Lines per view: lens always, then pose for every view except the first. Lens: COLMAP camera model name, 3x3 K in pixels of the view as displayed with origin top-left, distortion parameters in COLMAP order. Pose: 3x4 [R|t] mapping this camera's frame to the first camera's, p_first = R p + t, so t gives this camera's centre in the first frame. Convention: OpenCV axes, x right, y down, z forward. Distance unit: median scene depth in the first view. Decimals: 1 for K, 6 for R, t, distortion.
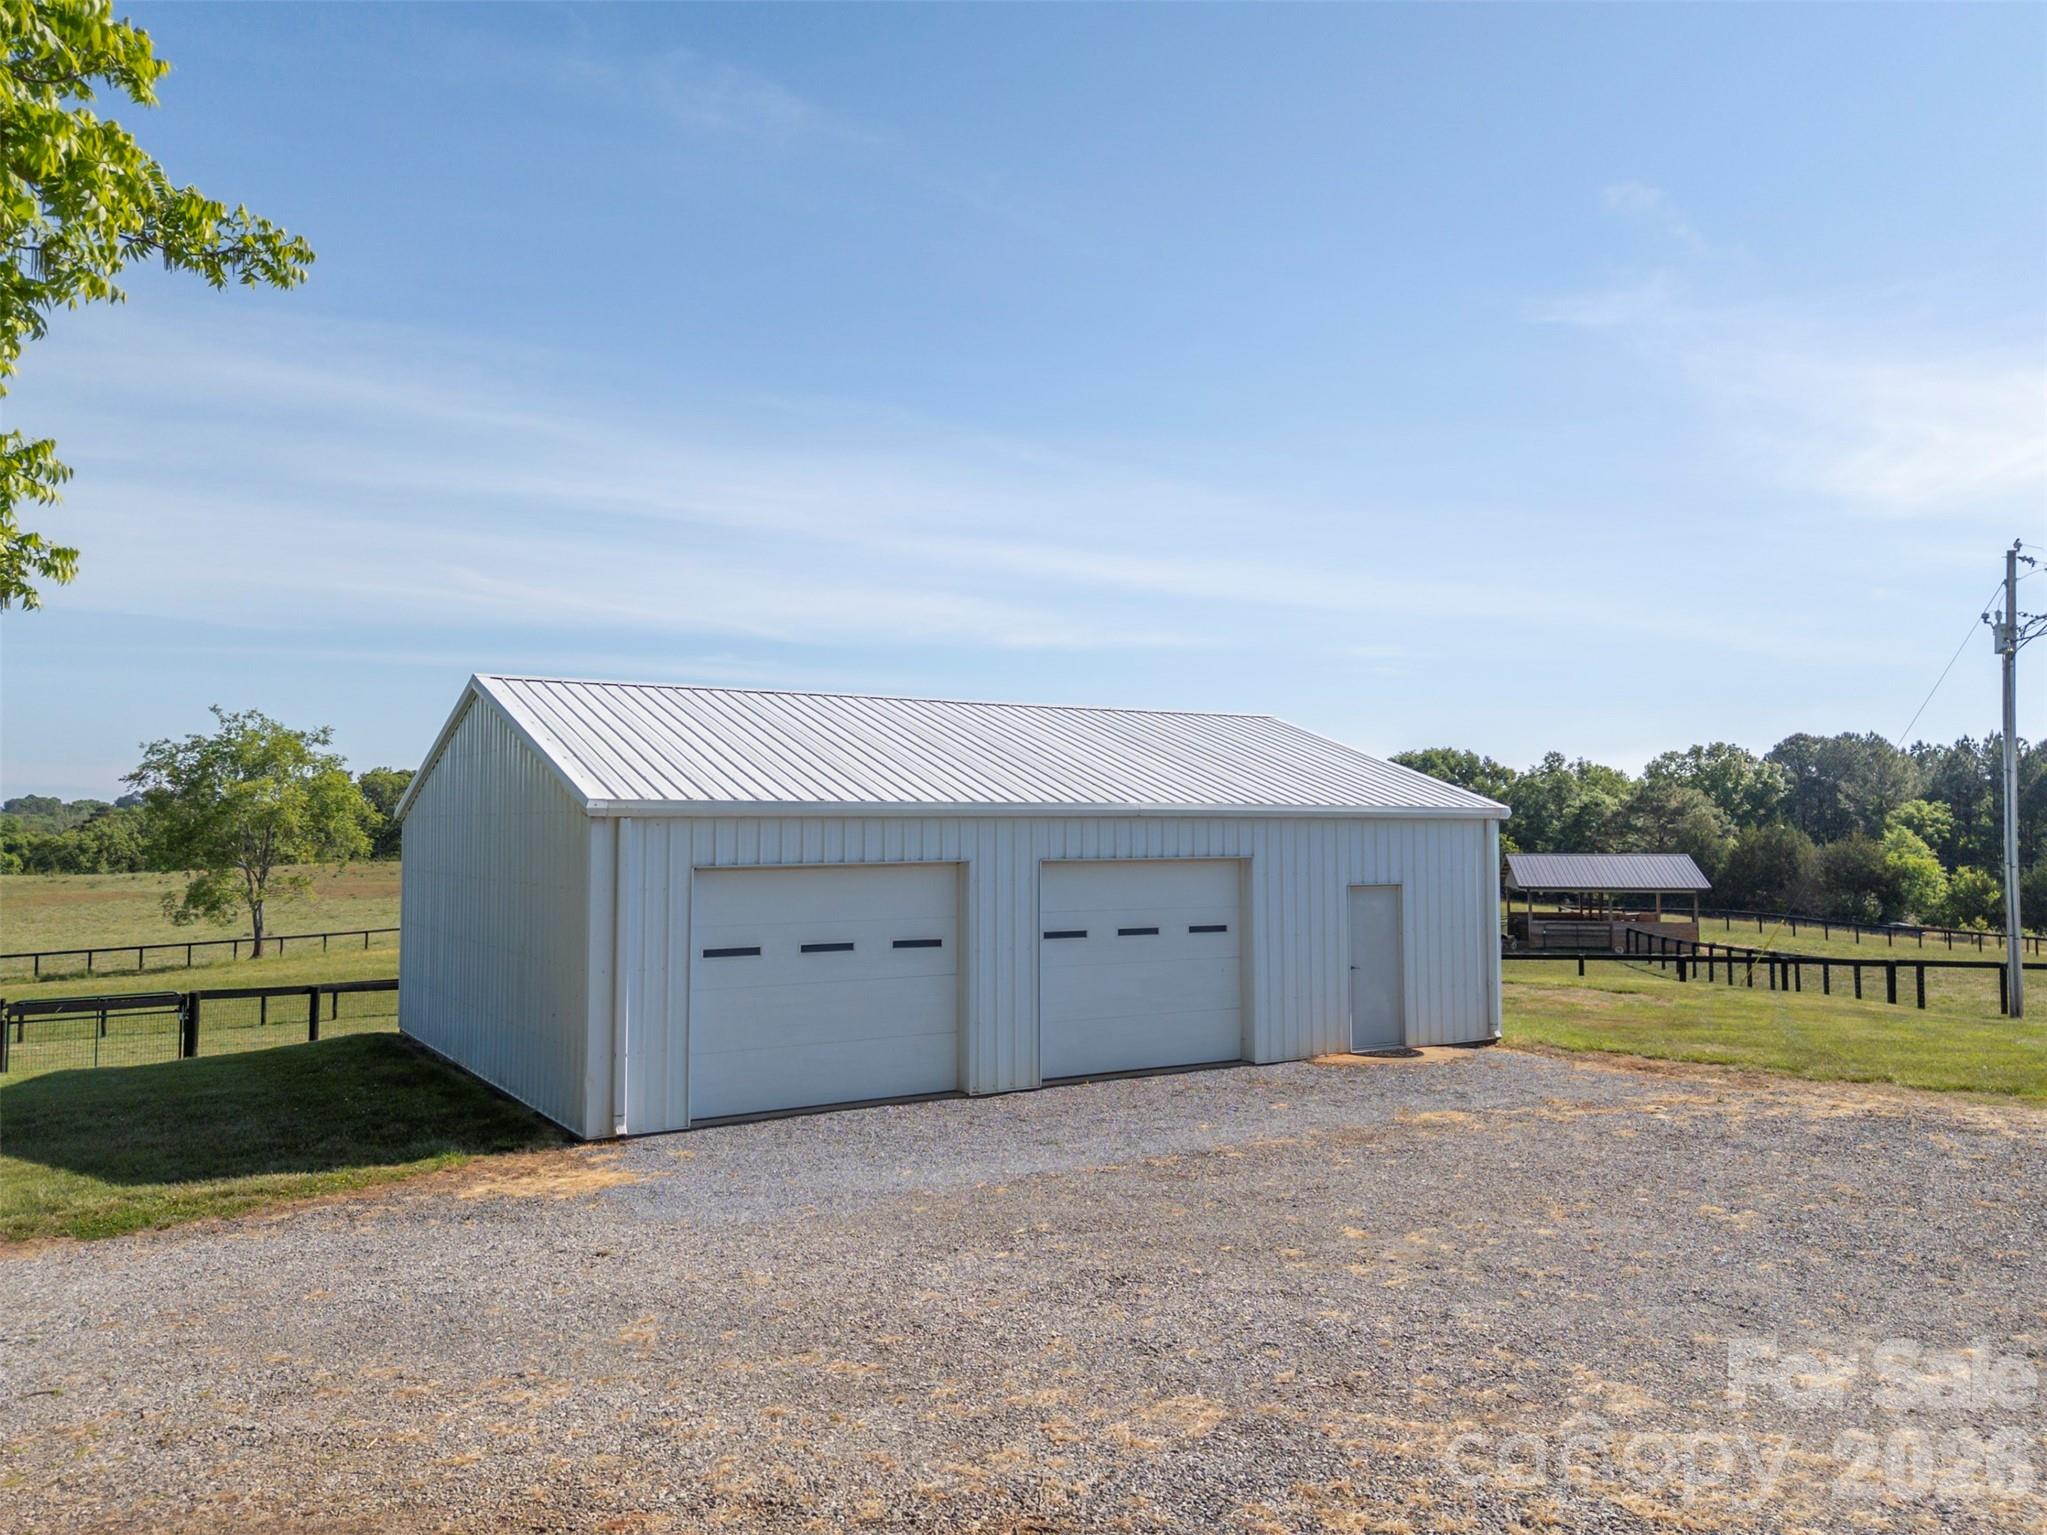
lens RADIAL K [[1496.8, 0, 1019.5], [0, 1496.8, 768.6], [0, 0, 1]] dist [0.084425, -0.079130]
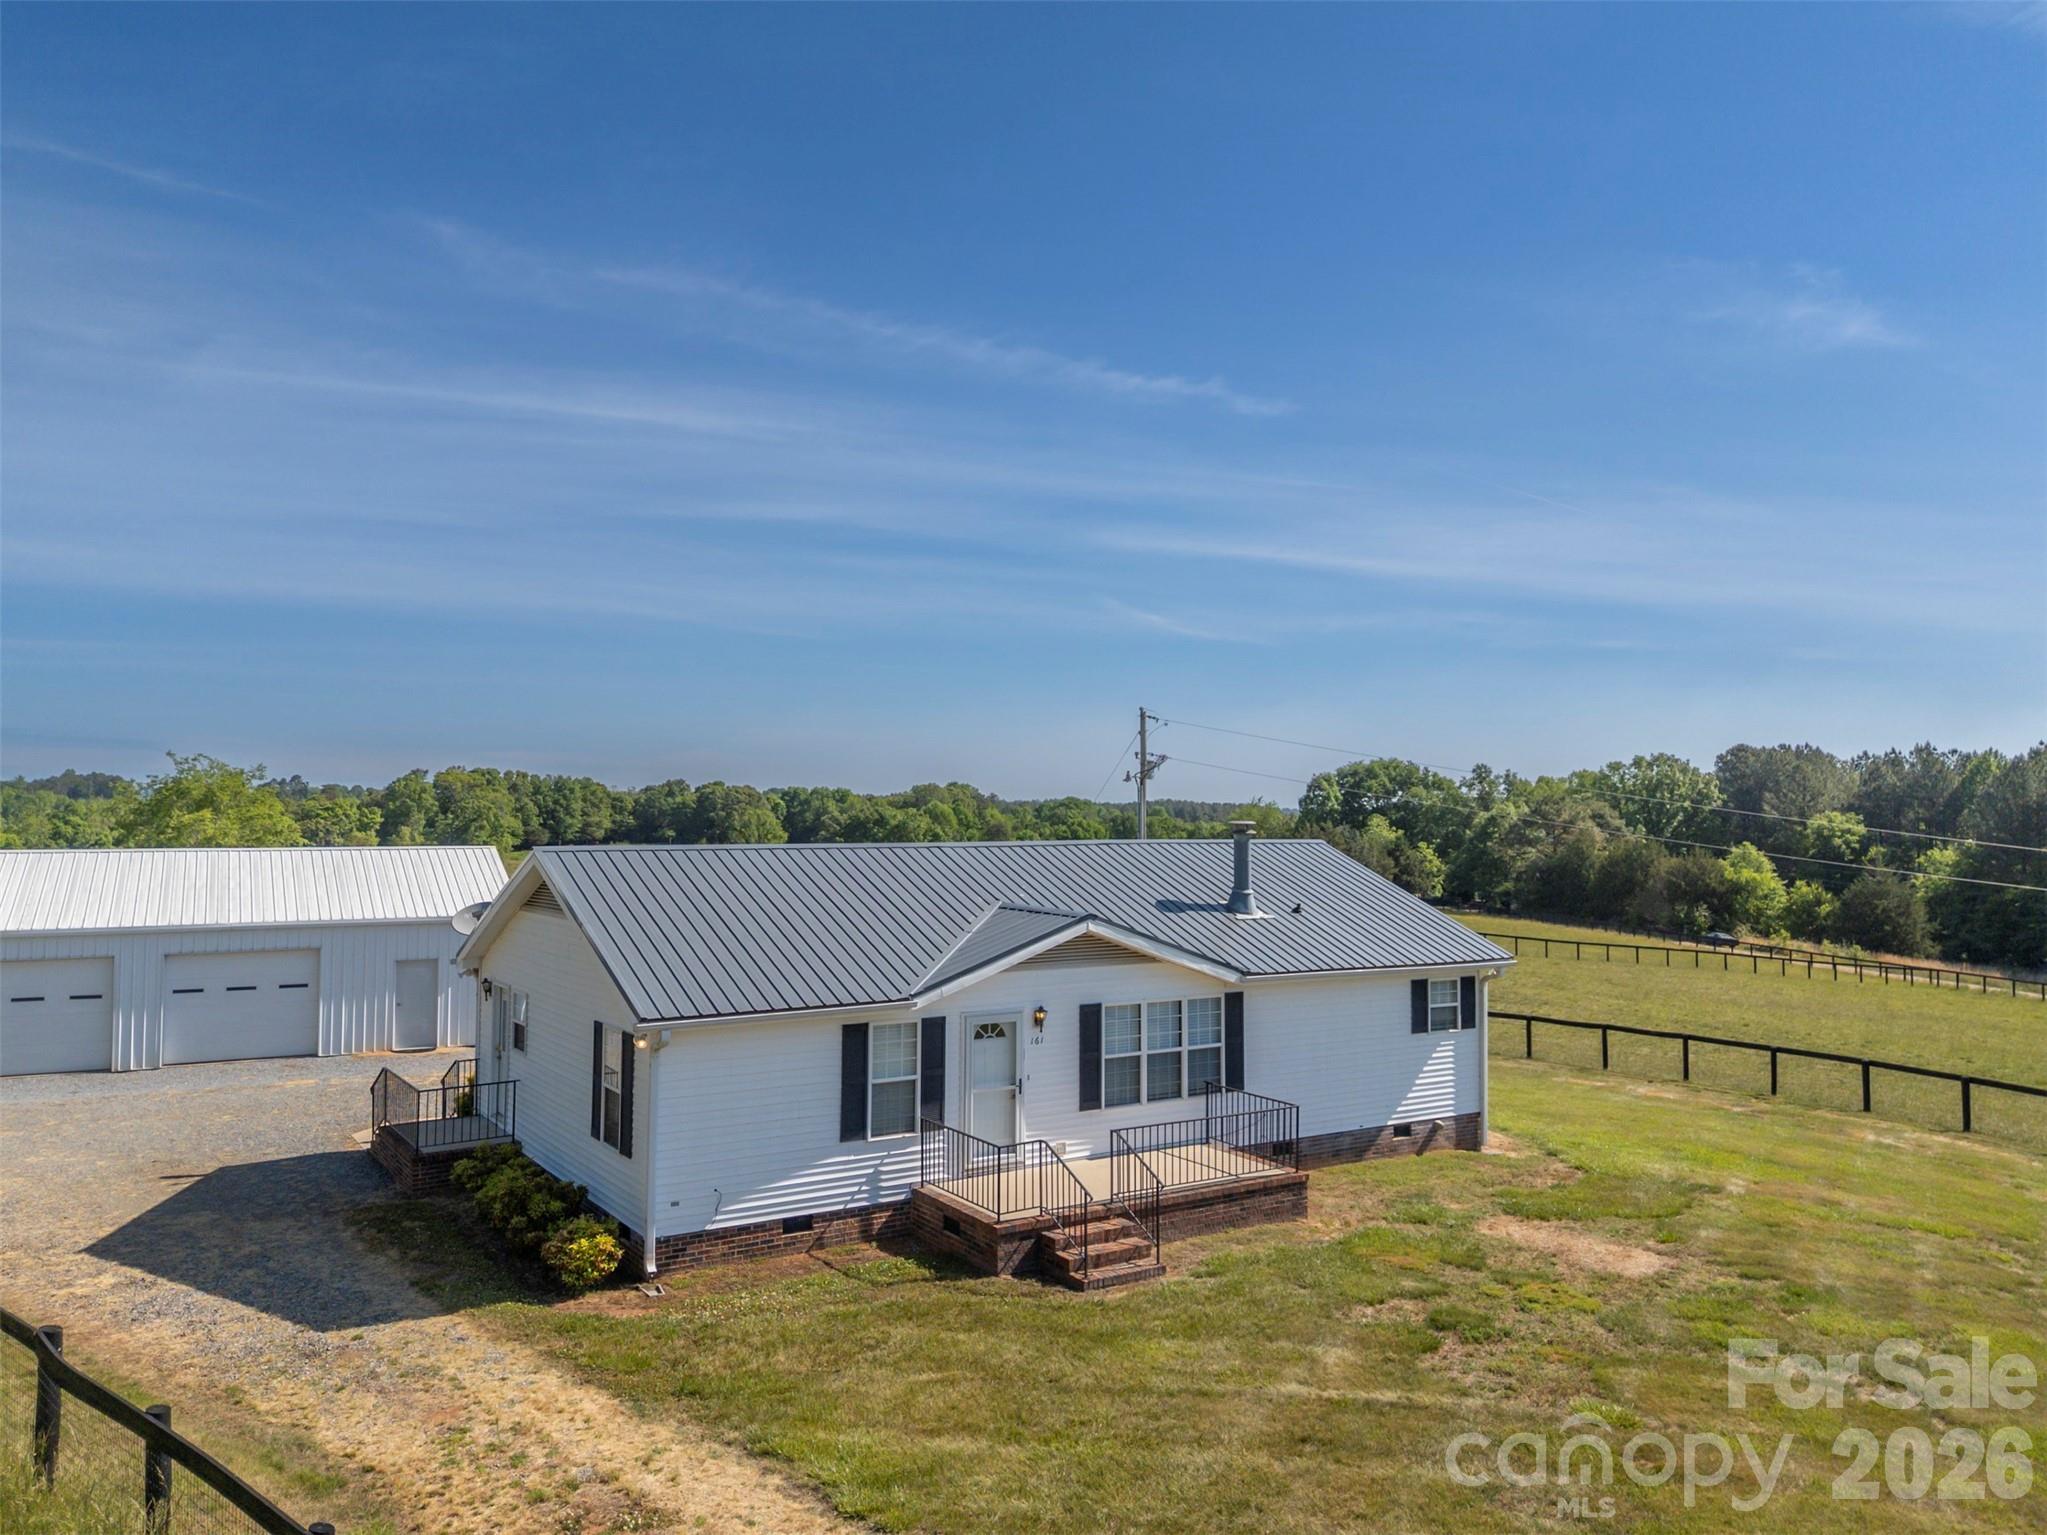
lens RADIAL K [[1512.5, 0, 1023.0], [0, 1512.5, 773.5], [0, 0, 1]] dist [0.099882, -0.064739]
pose [[0.998094, -0.001421, -0.061700, 0.115383], [0.002004, 0.999954, 0.009388, -0.017777], [0.061684, -0.009494, 0.998051, -0.089990]]
